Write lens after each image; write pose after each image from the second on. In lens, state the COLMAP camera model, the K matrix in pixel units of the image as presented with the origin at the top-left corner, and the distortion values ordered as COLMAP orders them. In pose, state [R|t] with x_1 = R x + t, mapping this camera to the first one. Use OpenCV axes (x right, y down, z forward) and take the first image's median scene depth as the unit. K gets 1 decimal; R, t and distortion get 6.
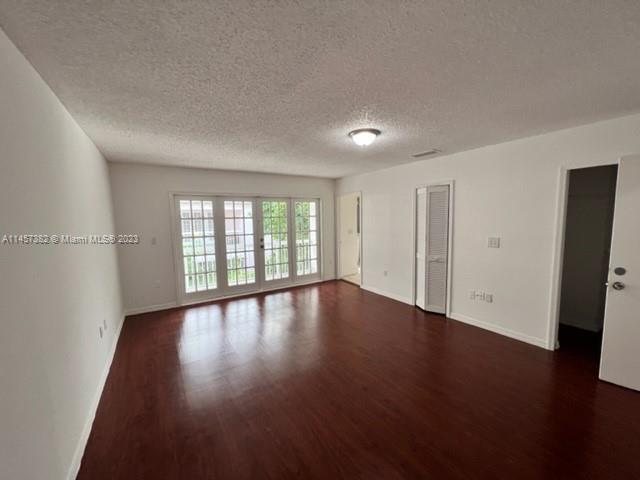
lens RADIAL K [[255.9, 0, 323.6], [0, 255.9, 241.6], [0, 0, 1]] dist [0.000007, 0.000003]
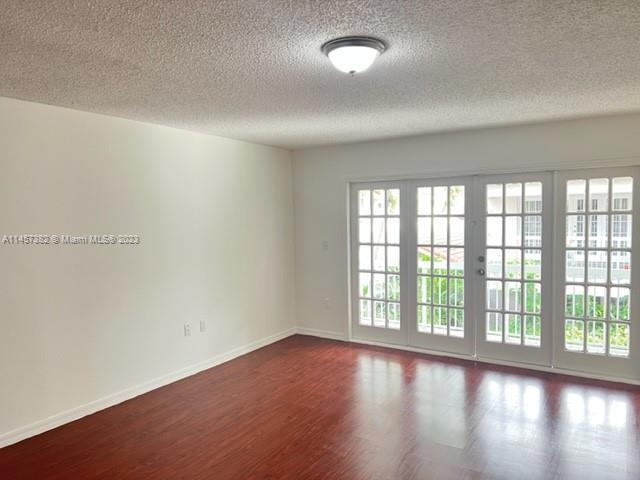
lens RADIAL K [[476.8, 0, 321.1], [0, 476.8, 240.1], [0, 0, 1]] dist [0.063491, 0.000551]
pose [[0.418881, 0.057204, -0.906238, 0.507428], [-0.080787, 0.996404, 0.025554, -0.043903], [0.904440, 0.062508, 0.421996, 0.313044]]
